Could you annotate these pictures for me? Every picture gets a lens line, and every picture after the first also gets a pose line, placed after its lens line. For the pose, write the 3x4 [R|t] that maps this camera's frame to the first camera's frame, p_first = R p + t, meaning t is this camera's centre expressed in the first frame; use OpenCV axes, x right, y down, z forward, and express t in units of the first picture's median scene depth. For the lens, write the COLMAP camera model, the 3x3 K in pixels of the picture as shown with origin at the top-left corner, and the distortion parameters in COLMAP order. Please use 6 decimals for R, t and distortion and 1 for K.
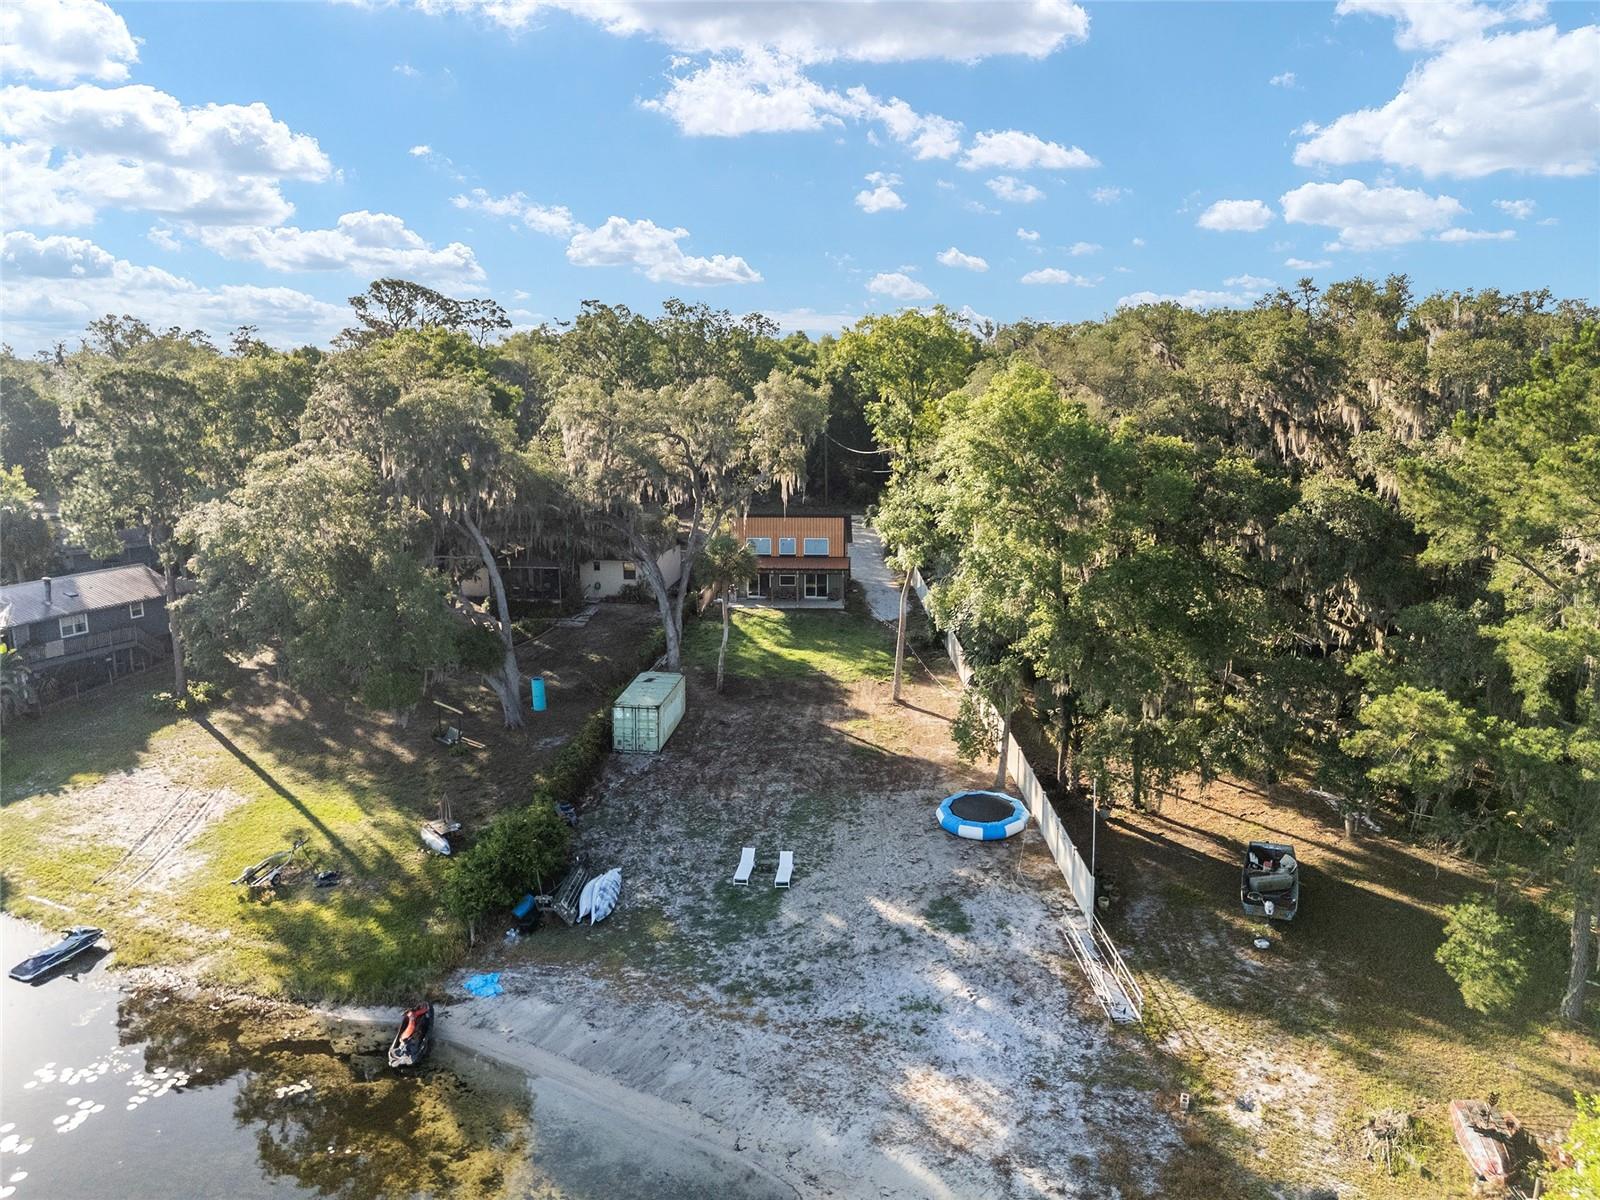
lens RADIAL K [[1162.9, 0, 799.2], [0, 1162.9, 604.5], [0, 0, 1]] dist [0.064353, -0.058977]
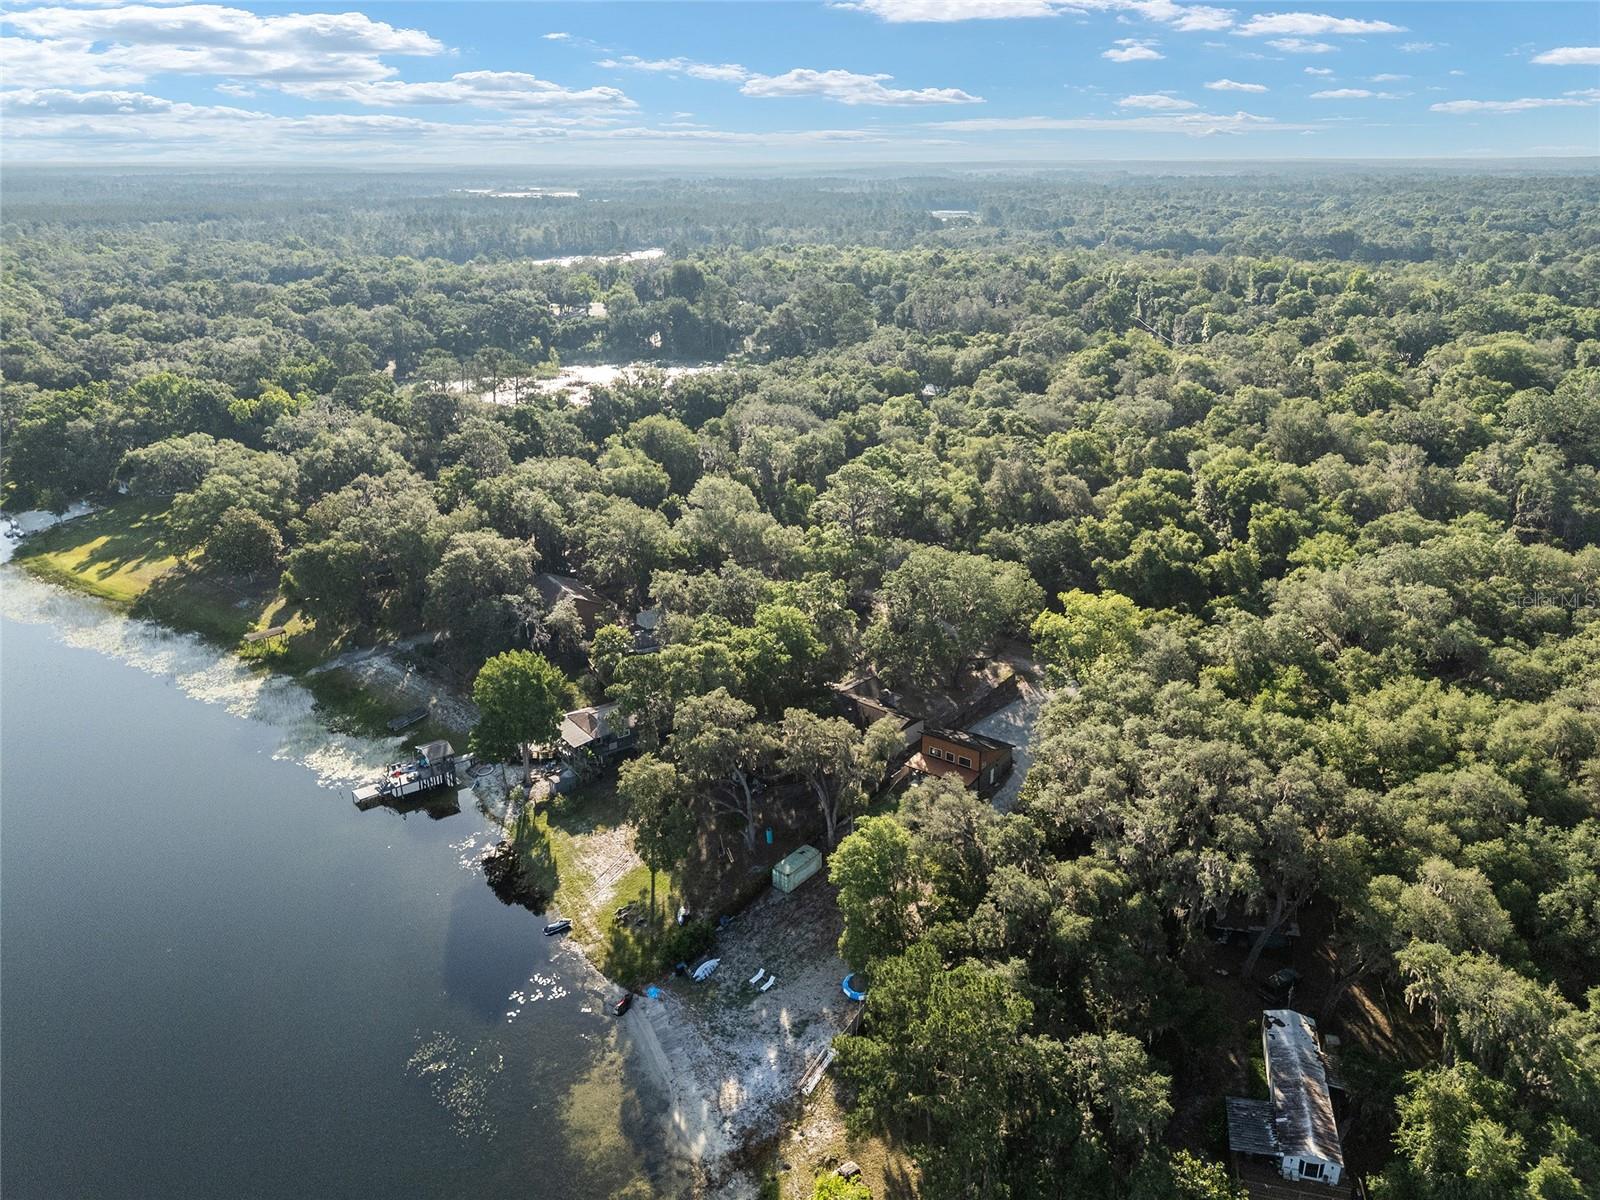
lens RADIAL K [[1162.9, 0, 799.2], [0, 1162.9, 604.5], [0, 0, 1]] dist [0.064353, -0.058977]
pose [[0.835195, 0.195588, -0.513999, 1.198290], [-0.102906, 0.973693, 0.203301, -1.109845], [0.540241, -0.116903, 0.833351, -1.009927]]
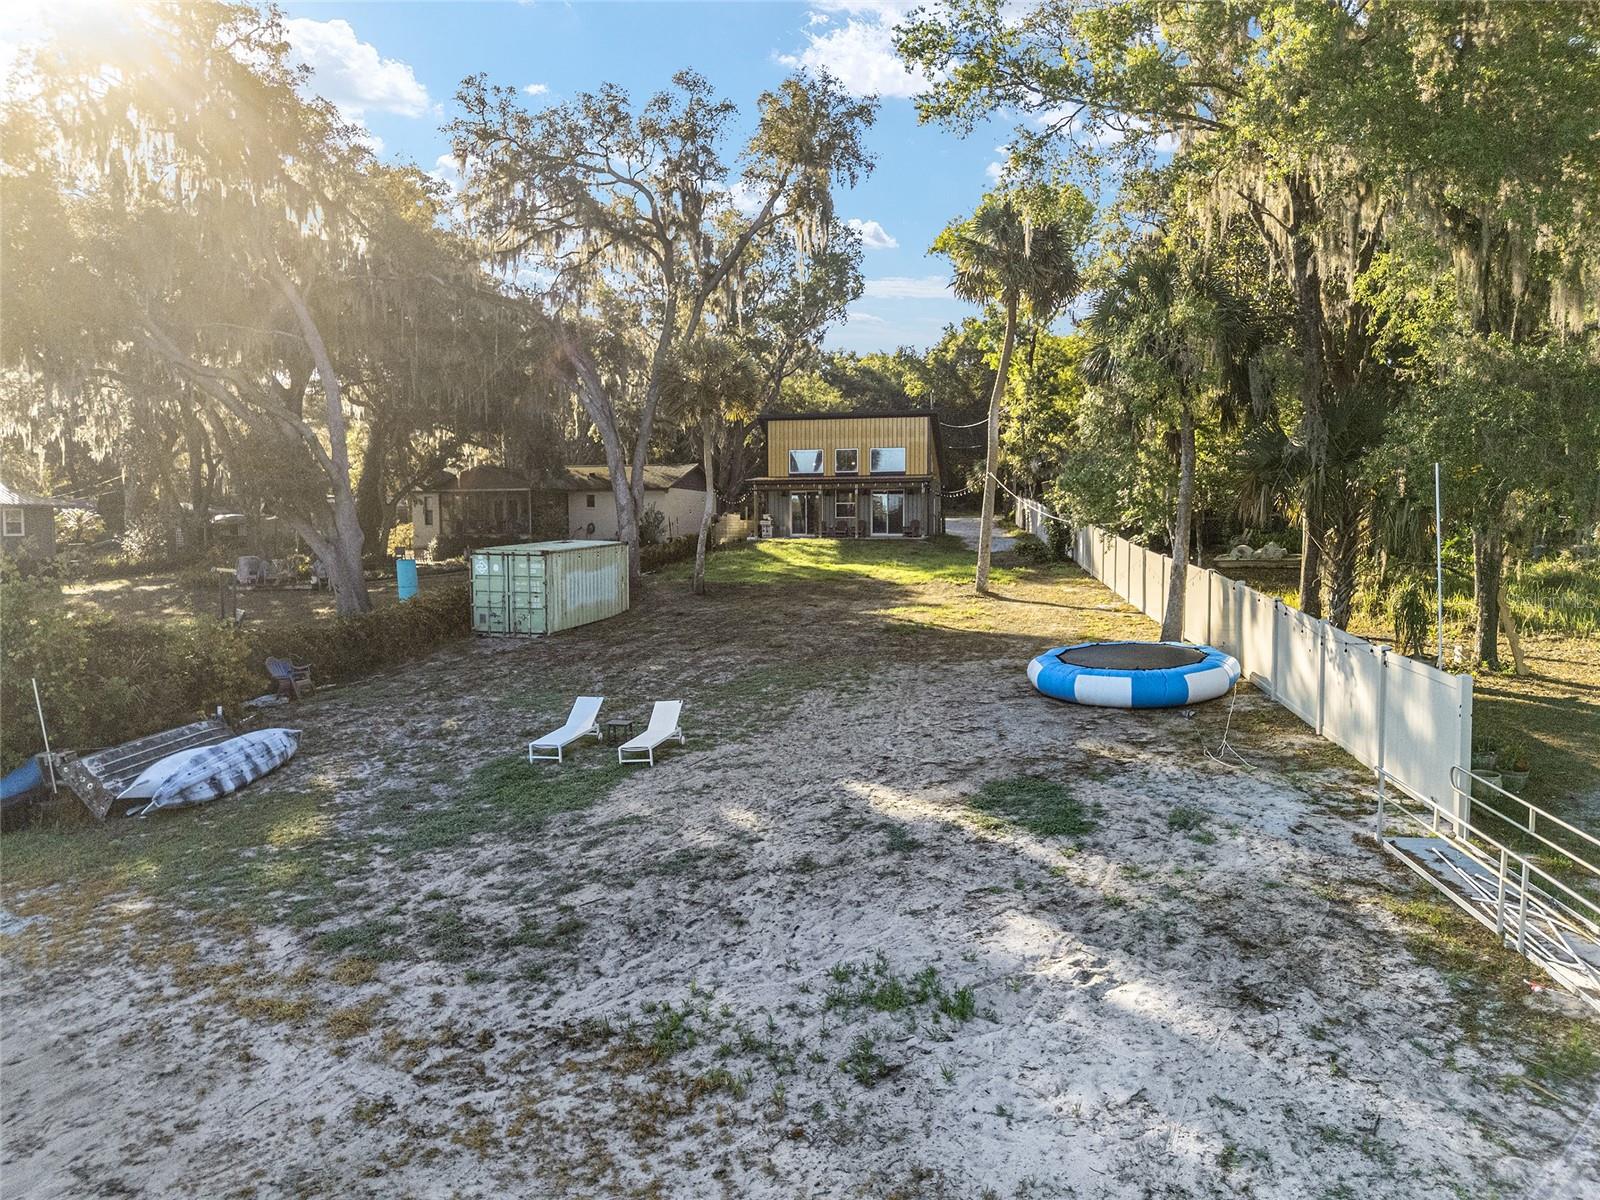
lens RADIAL K [[1162.9, 0, 799.2], [0, 1162.9, 604.5], [0, 0, 1]] dist [0.064353, -0.058977]
pose [[0.991896, 0.002398, -0.127028, 0.093748], [-0.018930, 0.991451, -0.129098, 0.232905], [0.125632, 0.130456, 0.983462, 0.575368]]
